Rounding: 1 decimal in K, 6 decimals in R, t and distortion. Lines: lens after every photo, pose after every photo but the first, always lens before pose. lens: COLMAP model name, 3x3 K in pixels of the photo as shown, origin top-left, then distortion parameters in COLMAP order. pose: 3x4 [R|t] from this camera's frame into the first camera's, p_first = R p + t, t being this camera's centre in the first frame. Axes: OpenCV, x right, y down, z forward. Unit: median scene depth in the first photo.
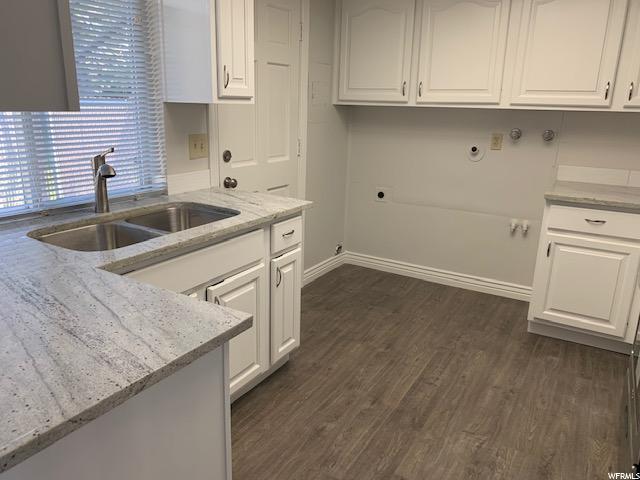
lens RADIAL K [[486.2, 0, 320.0], [0, 486.2, 240.0], [0, 0, 1]] dist [0.000963, -0.009696]
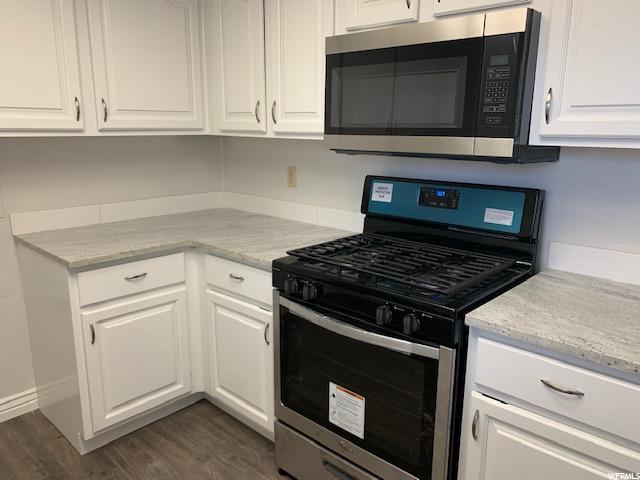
lens RADIAL K [[509.8, 0, 320.0], [0, 509.8, 240.0], [0, 0, 1]] dist [0.044031, 0.001214]
pose [[0.219513, -0.243721, 0.944677, -0.131933], [0.263493, 0.947120, 0.183124, -0.164678], [-0.939354, 0.208718, 0.272124, 0.474427]]
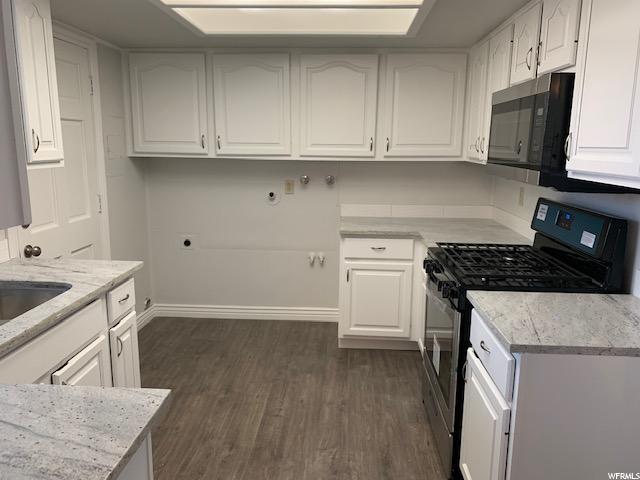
lens RADIAL K [[486.3, 0, 332.8], [0, 486.3, 237.5], [0, 0, 1]] dist [0.008398, -0.006022]
pose [[0.876822, -0.100459, 0.470203, -0.115740], [0.135178, 0.989991, -0.040564, -0.030862], [-0.461421, 0.099129, 0.881626, -0.044158]]
